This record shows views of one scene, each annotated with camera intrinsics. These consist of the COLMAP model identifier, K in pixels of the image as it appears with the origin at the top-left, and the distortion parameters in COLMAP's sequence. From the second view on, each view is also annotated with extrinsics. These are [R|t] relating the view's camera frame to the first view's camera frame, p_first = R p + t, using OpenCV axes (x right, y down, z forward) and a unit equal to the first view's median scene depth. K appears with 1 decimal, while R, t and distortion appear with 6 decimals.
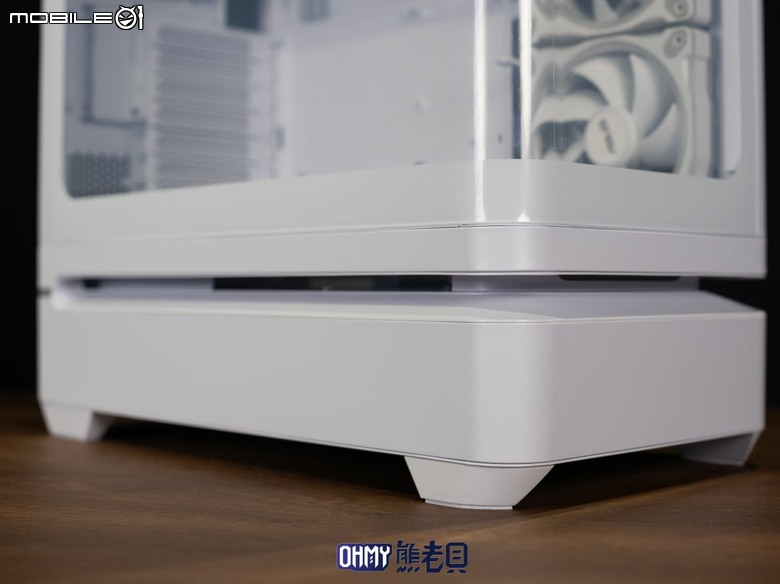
lens RADIAL K [[1296.1, 0, 390.0], [0, 1296.1, 292.0], [0, 0, 1]] dist [-0.285844, -0.105559]
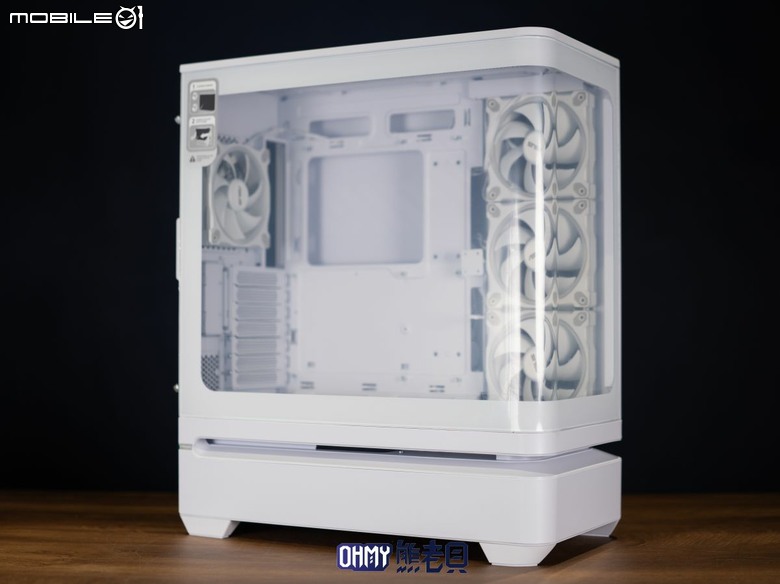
lens RADIAL K [[1296.1, 0, 390.0], [0, 1296.1, 292.0], [0, 0, 1]] dist [-0.285844, -0.105559]
pose [[0.965371, 0.007525, 0.260772, -0.541322], [0.002754, 0.999234, -0.039031, -0.158494], [-0.260866, 0.038397, 0.964611, -0.777070]]
